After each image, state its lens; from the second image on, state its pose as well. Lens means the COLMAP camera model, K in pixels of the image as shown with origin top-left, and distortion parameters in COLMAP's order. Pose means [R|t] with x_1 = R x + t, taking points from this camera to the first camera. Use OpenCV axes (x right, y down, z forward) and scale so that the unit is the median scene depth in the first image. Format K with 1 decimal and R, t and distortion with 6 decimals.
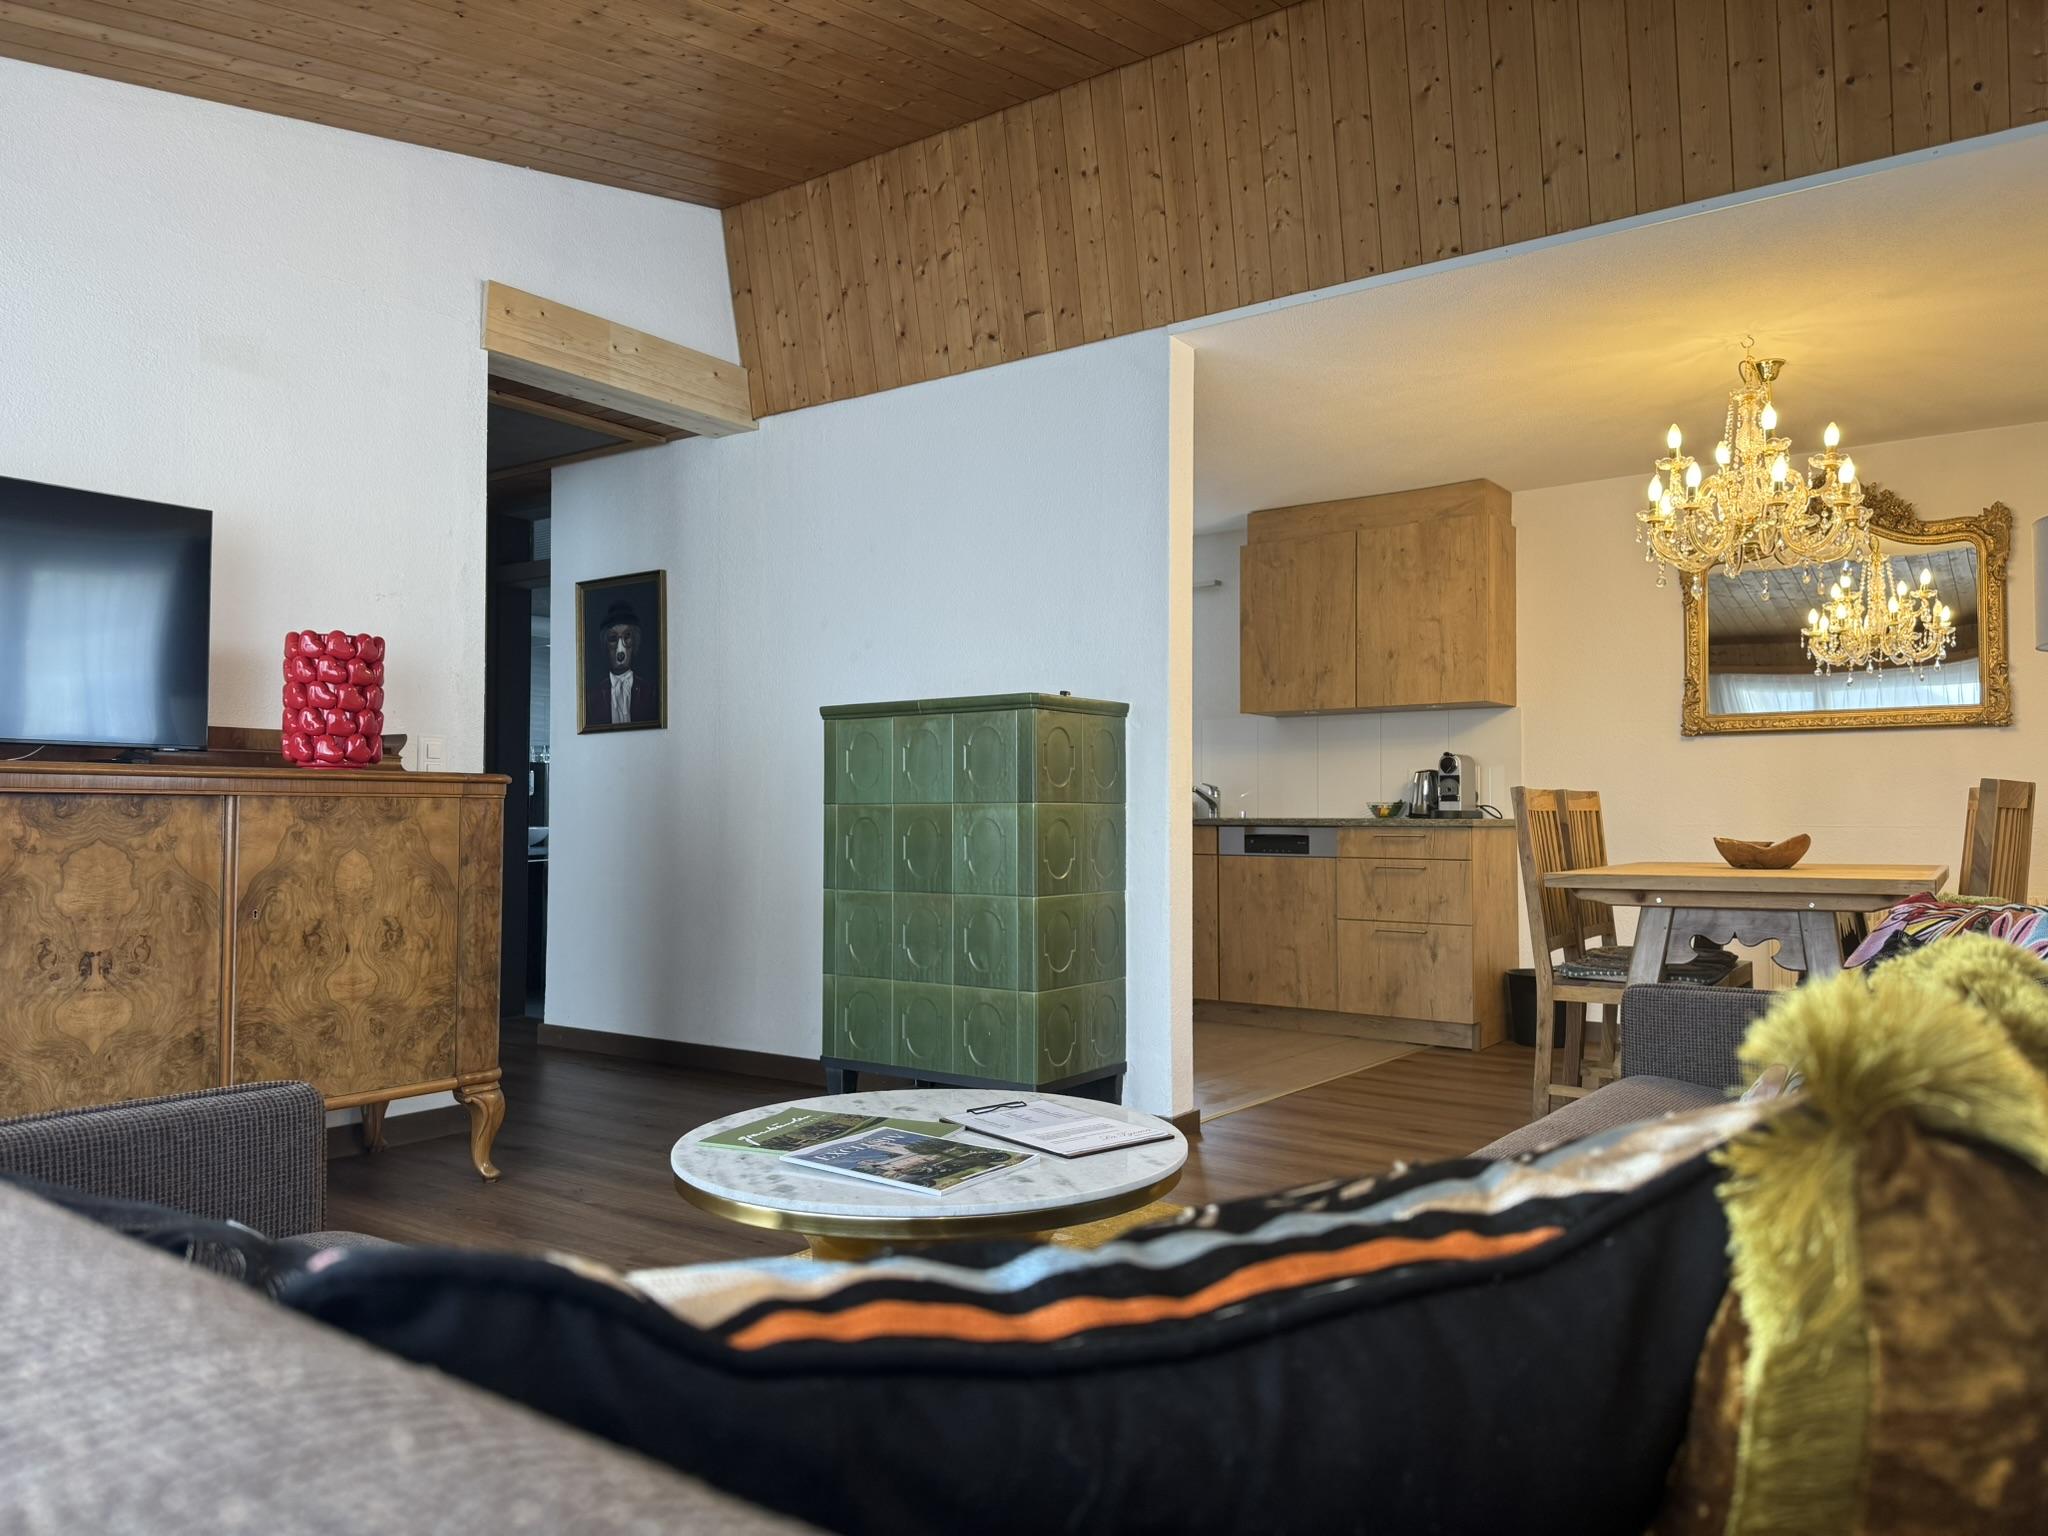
lens RADIAL K [[1443.4, 0, 1034.0], [0, 1443.4, 768.4], [0, 0, 1]] dist [0.078589, -0.010416]
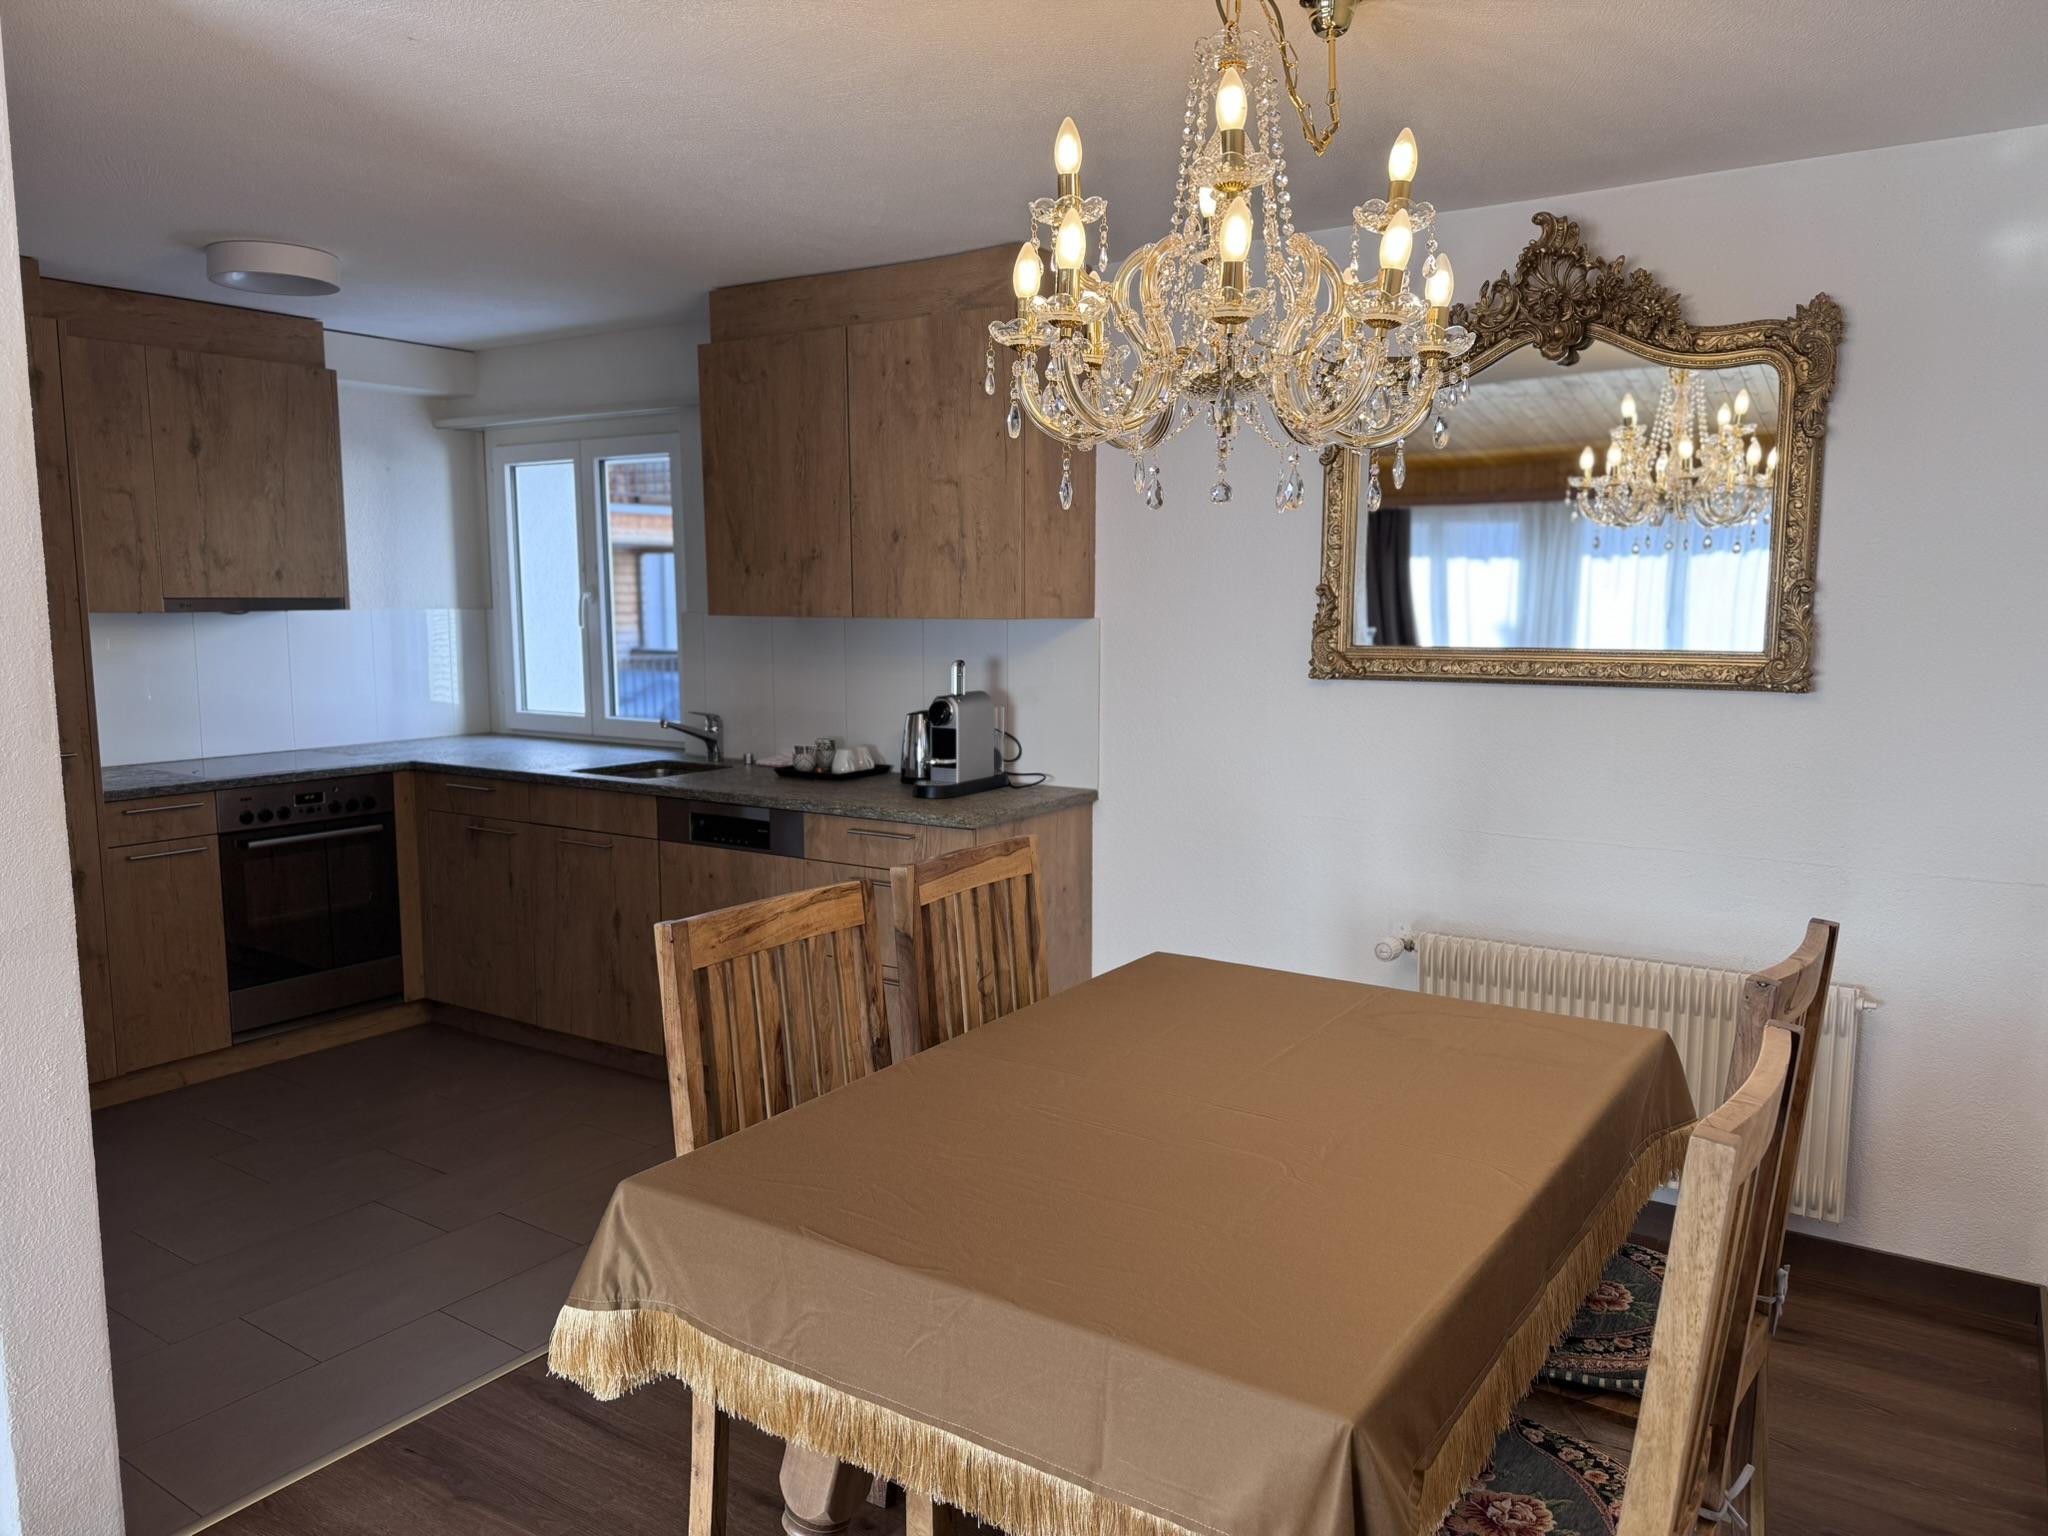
lens RADIAL K [[1443.4, 0, 1012.4], [0, 1443.4, 768.1], [0, 0, 1]] dist [0.078589, -0.010416]
pose [[0.999467, -0.007052, 0.031890, 0.277694], [0.001989, 0.987744, 0.156073, -0.077195], [-0.032599, -0.155926, 0.987231, 0.370705]]
